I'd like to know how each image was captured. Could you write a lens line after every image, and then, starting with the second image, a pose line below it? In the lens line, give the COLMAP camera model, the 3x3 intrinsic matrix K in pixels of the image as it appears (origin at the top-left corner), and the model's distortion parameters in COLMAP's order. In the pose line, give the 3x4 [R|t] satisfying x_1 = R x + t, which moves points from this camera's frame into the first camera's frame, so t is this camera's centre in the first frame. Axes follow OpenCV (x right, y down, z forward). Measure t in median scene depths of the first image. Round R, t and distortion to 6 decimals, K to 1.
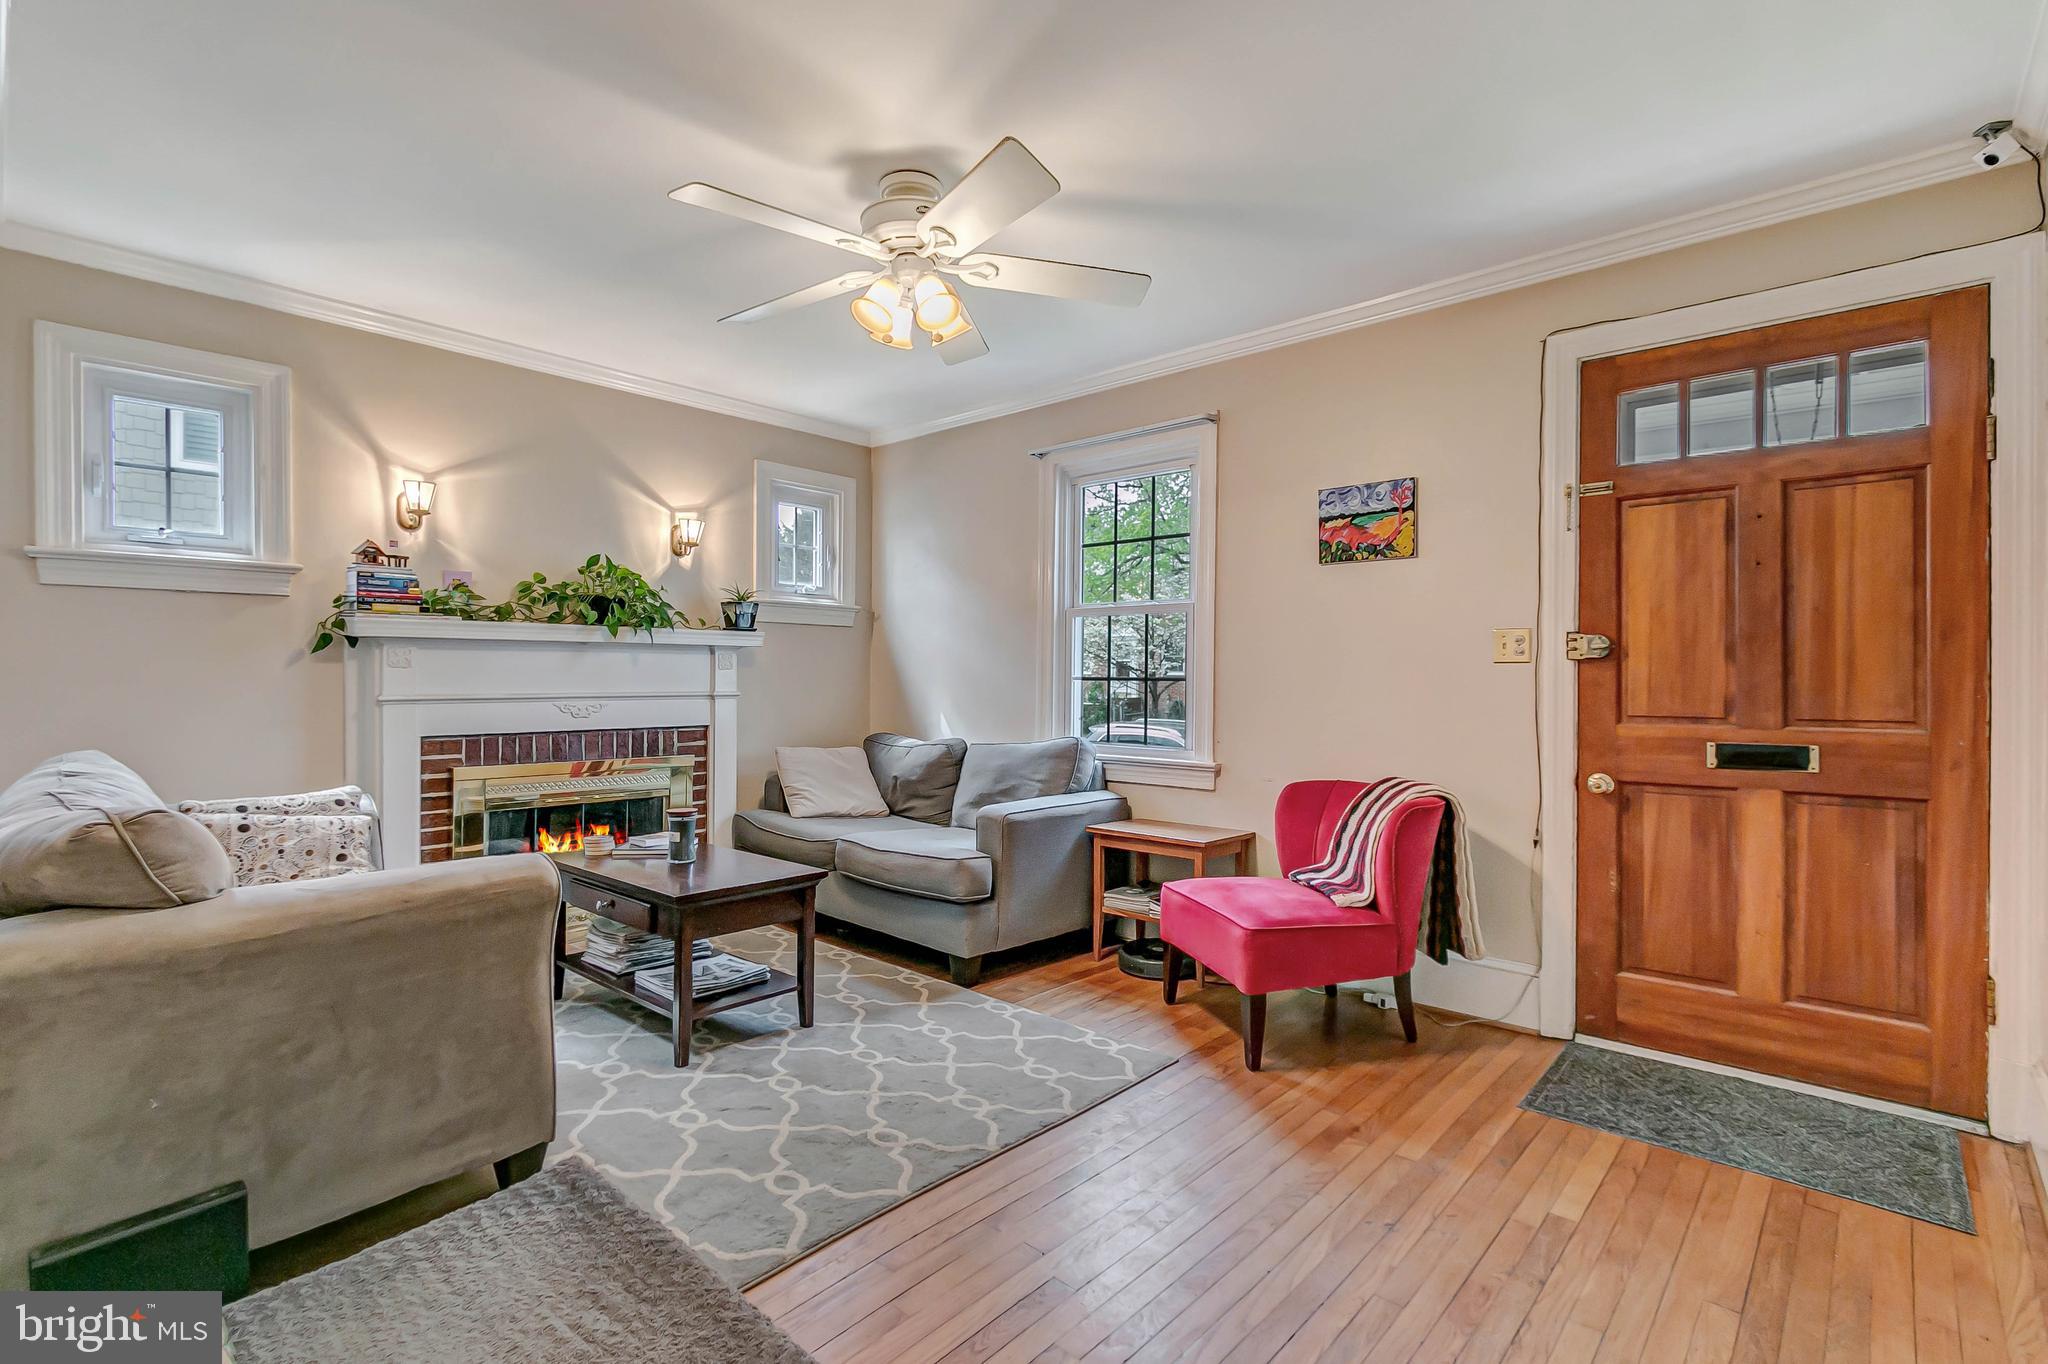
lens RADIAL K [[948.6, 0, 1014.8], [0, 948.6, 679.9], [0, 0, 1]] dist [0.002586, 0.000031]
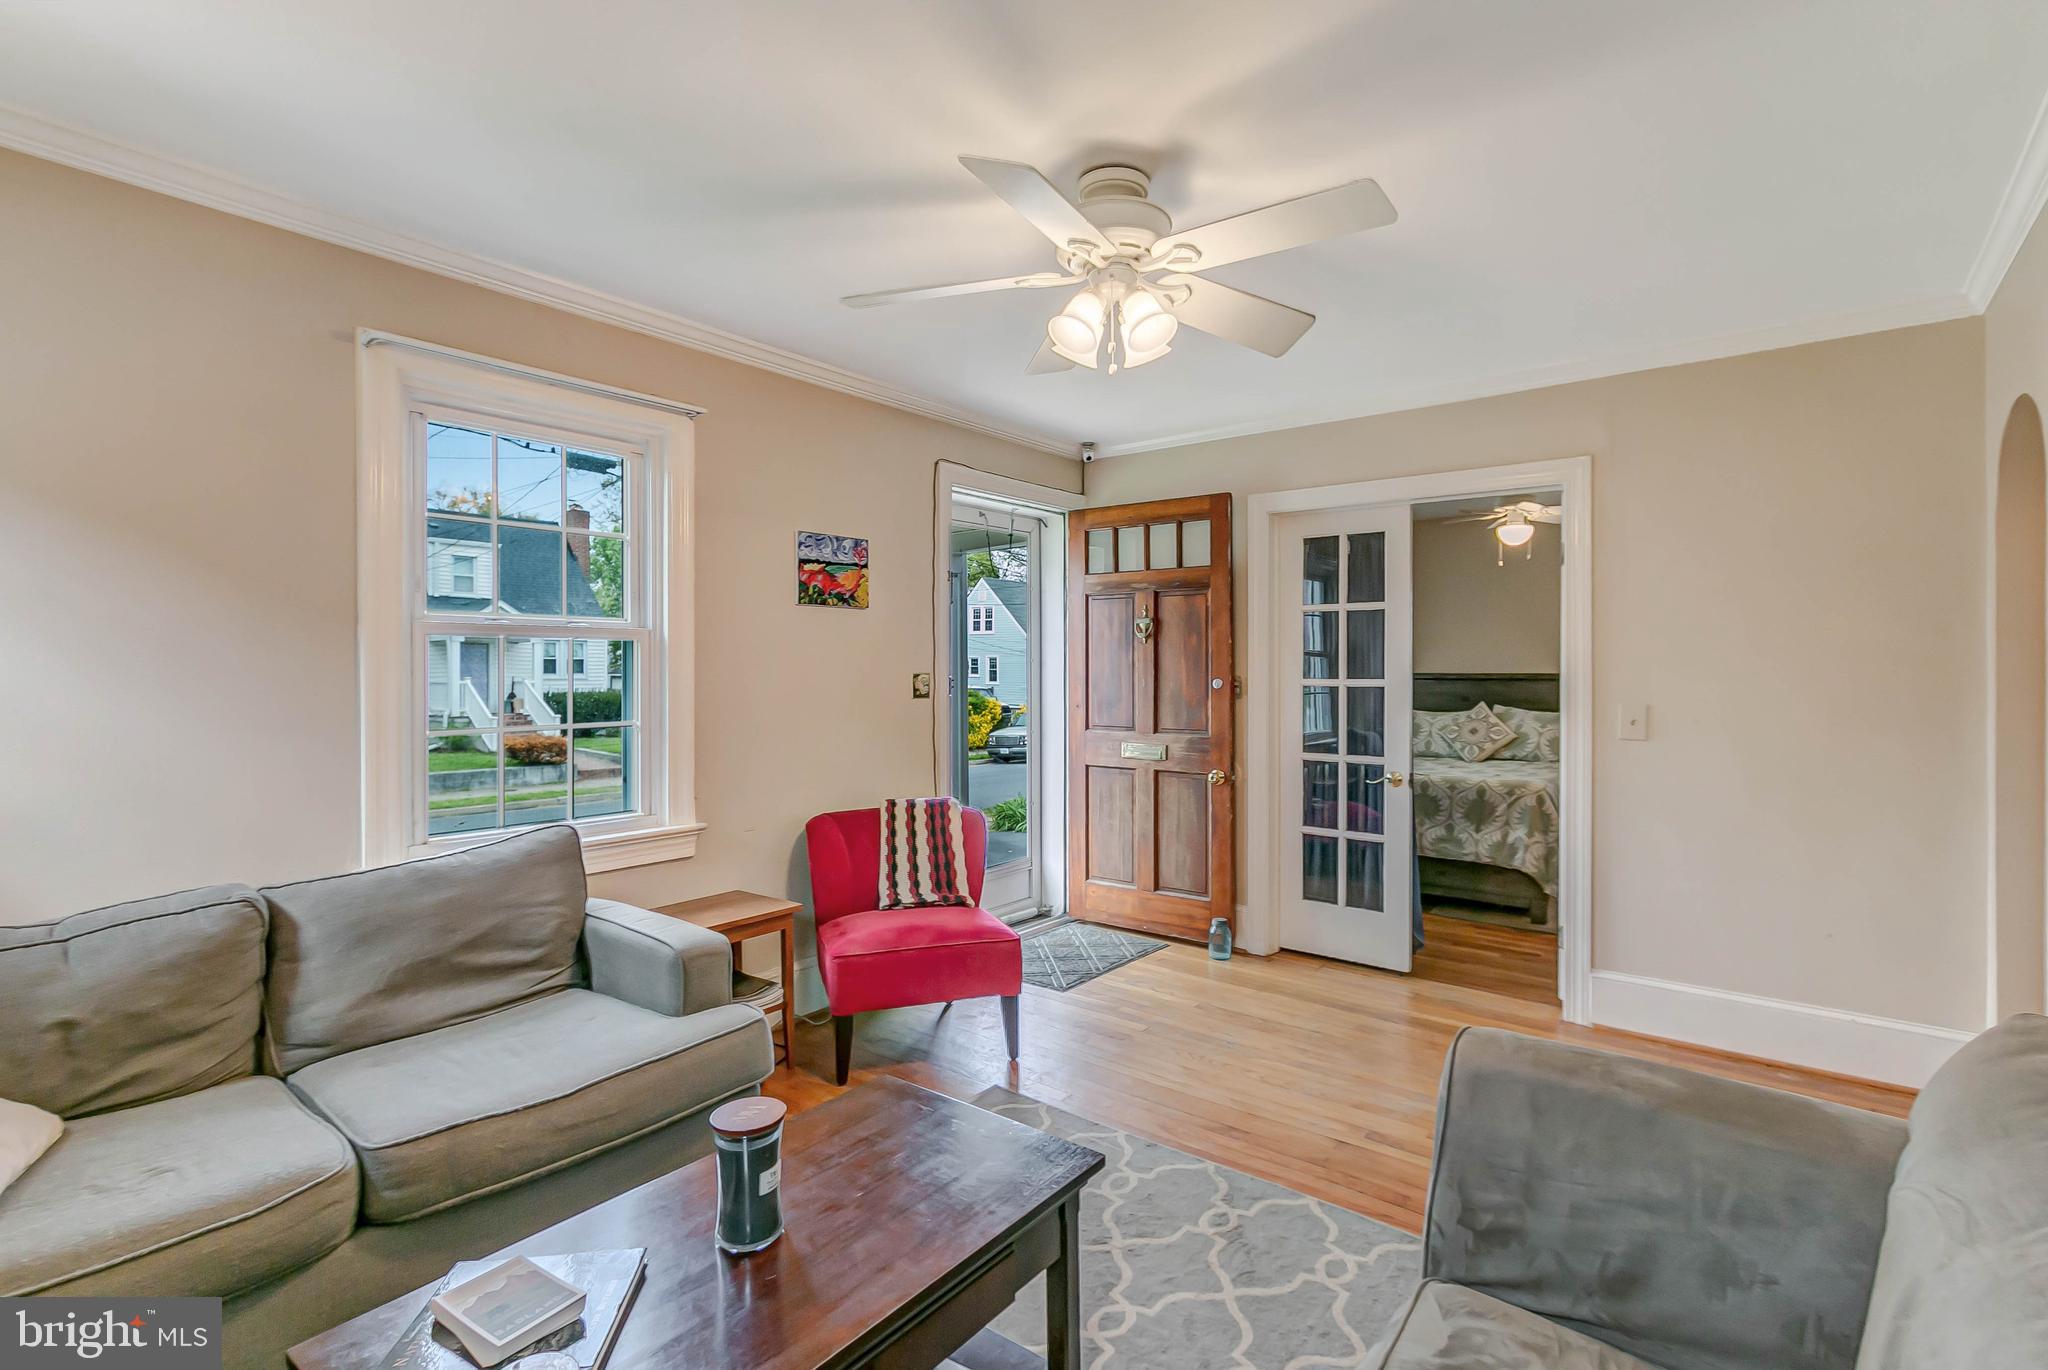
lens RADIAL K [[965.4, 0, 1024.0], [0, 965.4, 685.0], [0, 0, 1]] dist [-0.001400, -0.000193]
pose [[-0.063212, -0.025198, 0.997682, -0.727600], [0.003759, 0.999668, 0.025486, -0.062244], [-0.997993, 0.005361, -0.063096, 0.835637]]
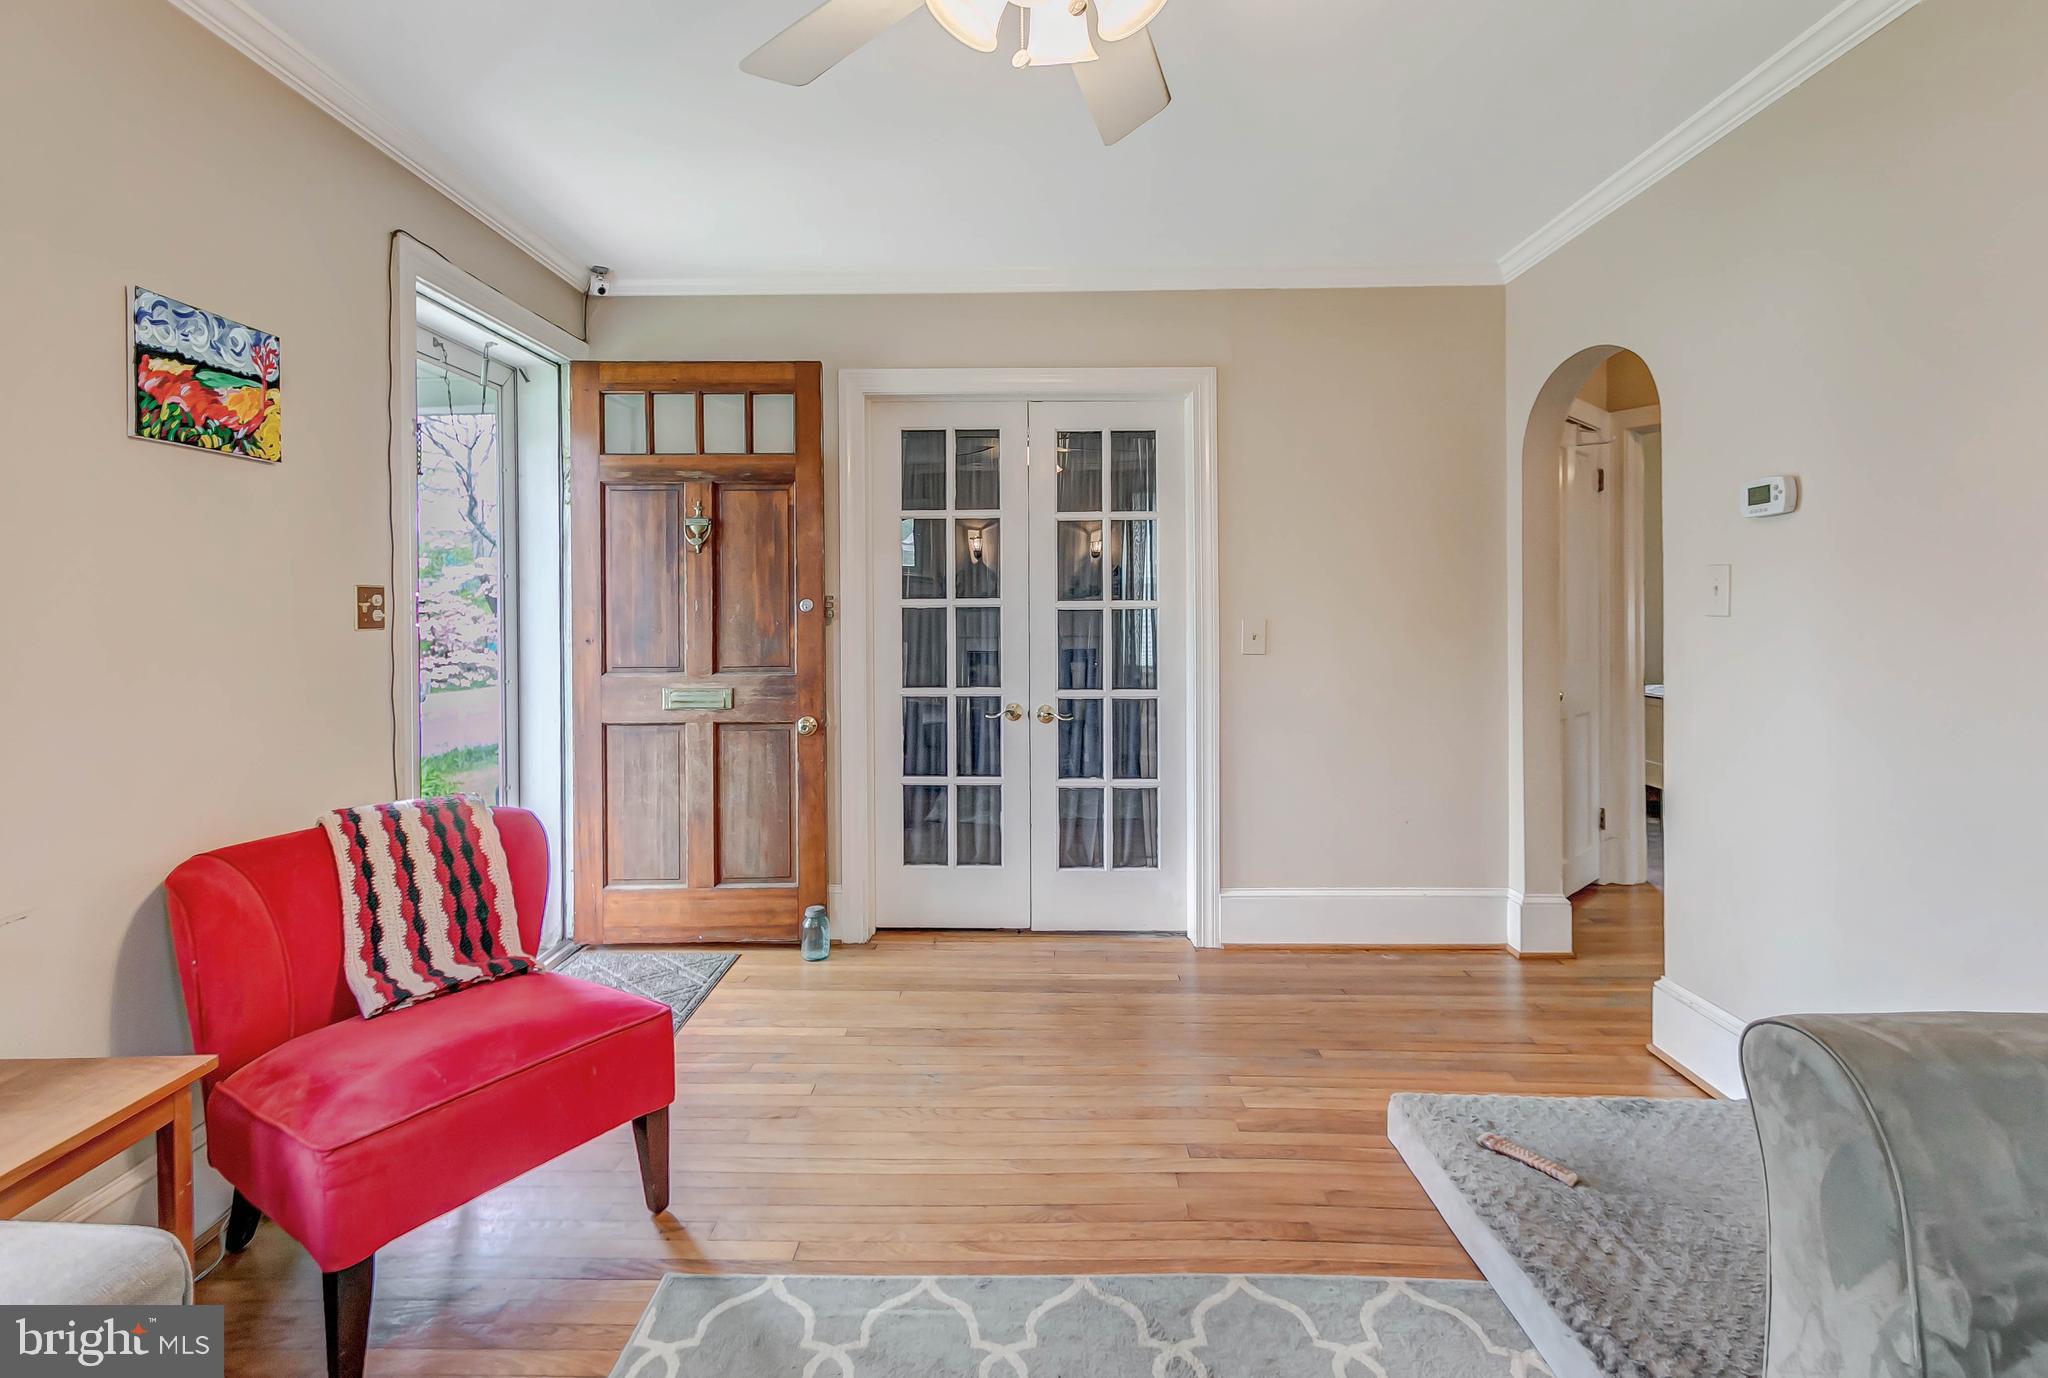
lens RADIAL K [[989.3, 0, 1021.8], [0, 989.3, 618.4], [0, 0, 1]] dist [0.002774, 0.000537]
pose [[-0.666650, -0.011058, 0.745289, -0.376407], [0.004515, 0.999812, 0.018873, -0.035324], [-0.745357, 0.015947, -0.666474, 1.013890]]
